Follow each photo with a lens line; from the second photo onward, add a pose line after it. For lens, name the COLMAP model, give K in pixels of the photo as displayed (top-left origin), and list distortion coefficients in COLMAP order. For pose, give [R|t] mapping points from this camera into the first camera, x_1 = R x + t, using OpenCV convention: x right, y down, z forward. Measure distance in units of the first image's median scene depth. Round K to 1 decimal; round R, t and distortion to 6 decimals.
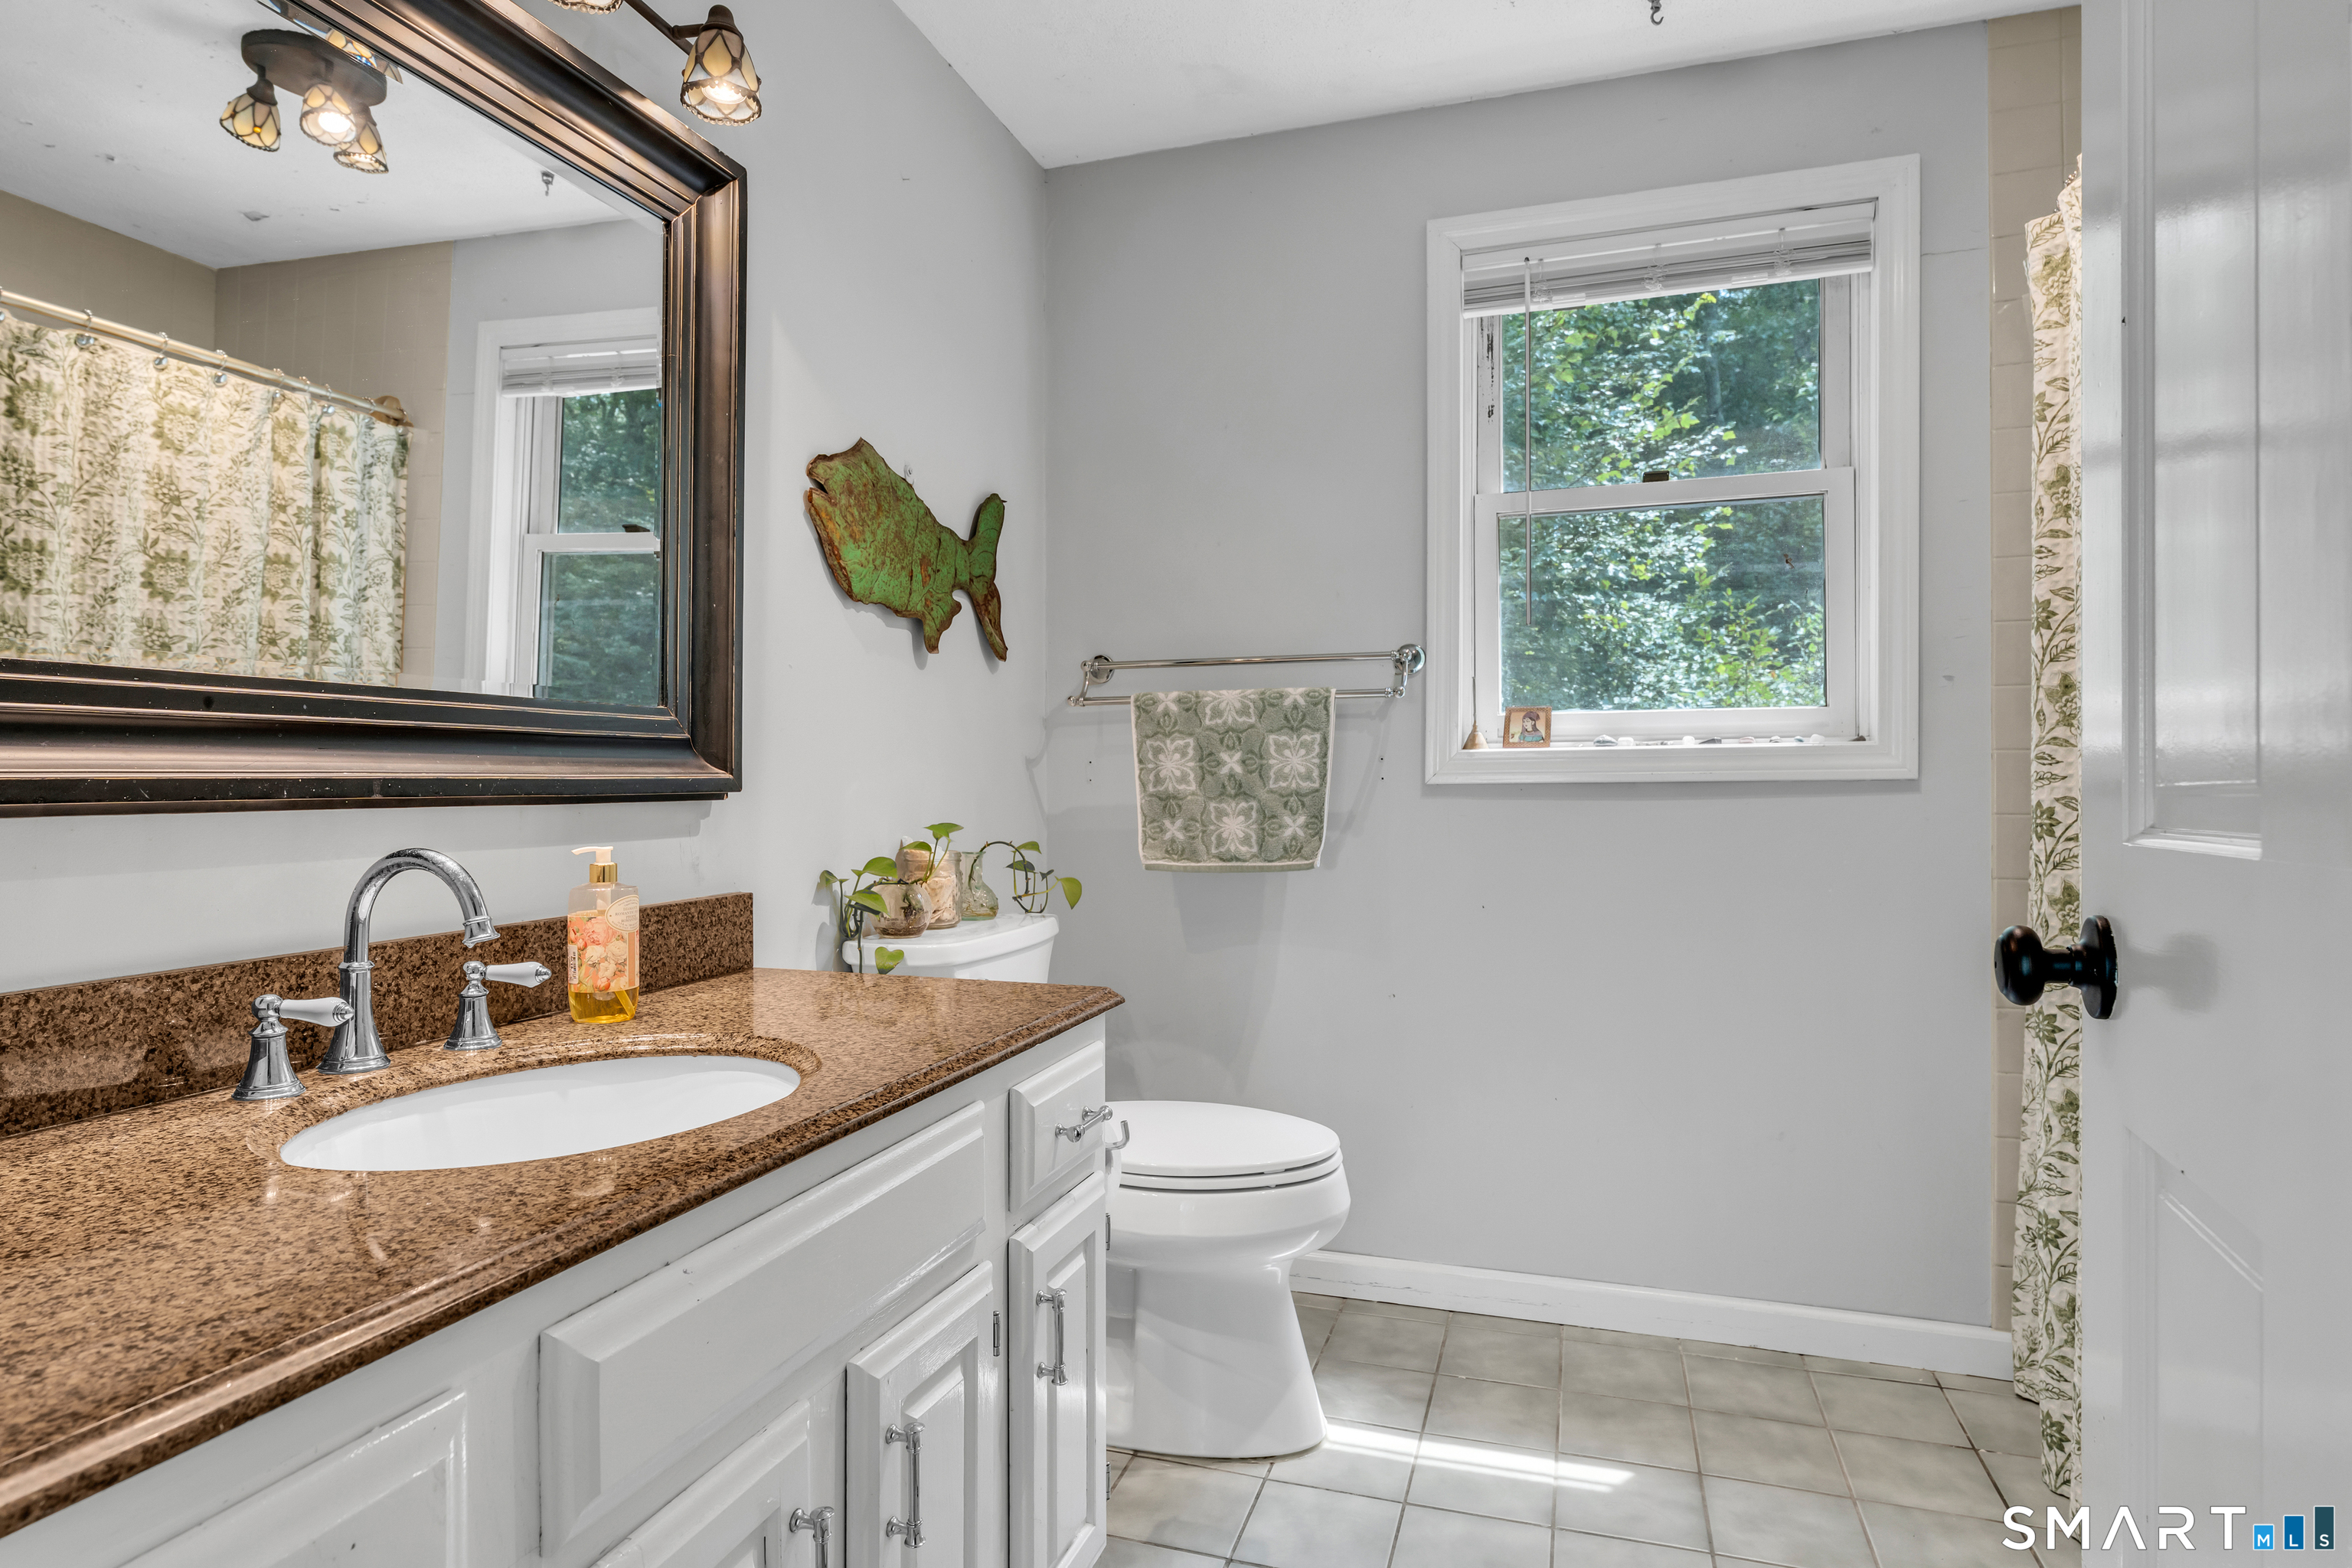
lens RADIAL K [[1272.6, 0, 1176.0], [0, 1272.6, 784.0], [0, 0, 1]] dist [-0.000066, -0.000005]
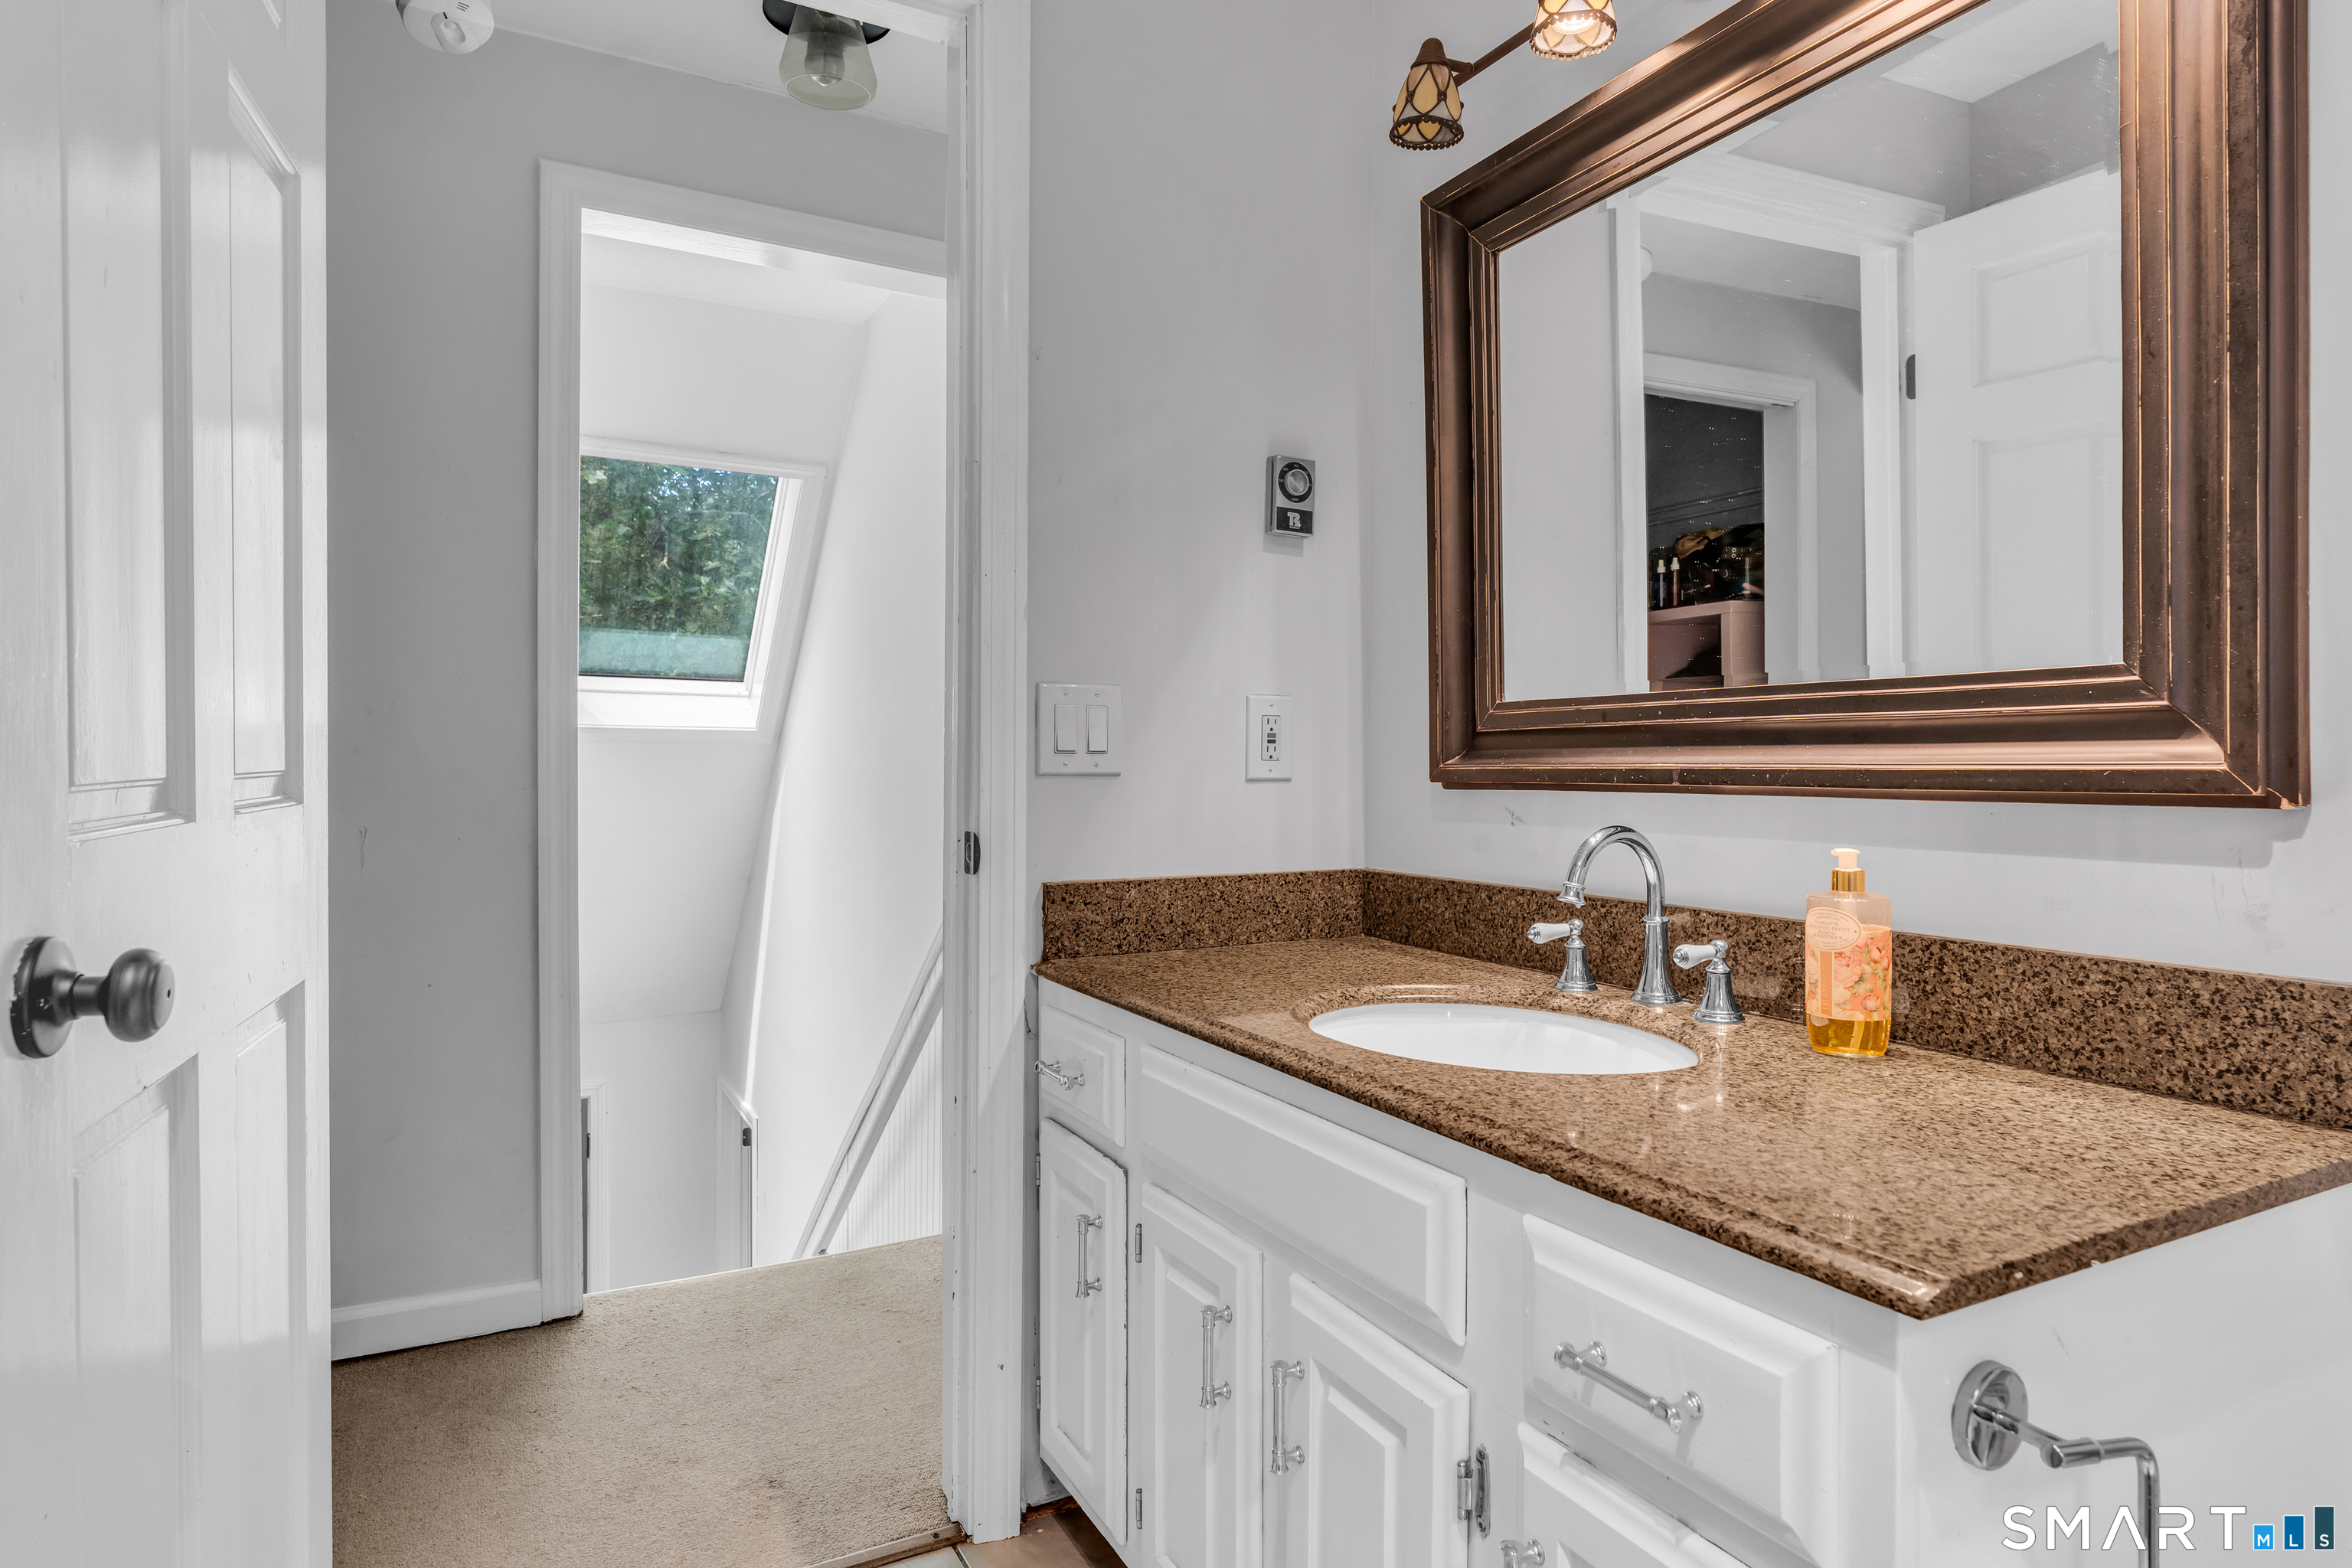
lens RADIAL K [[1272.6, 0, 1176.0], [0, 1272.6, 784.0], [0, 0, 1]] dist [-0.000066, -0.000005]
pose [[-0.697872, 0.012075, -0.716121, 0.527427], [-0.000263, 0.999853, 0.017115, -0.009725], [0.716222, 0.012132, -0.697767, 1.415536]]
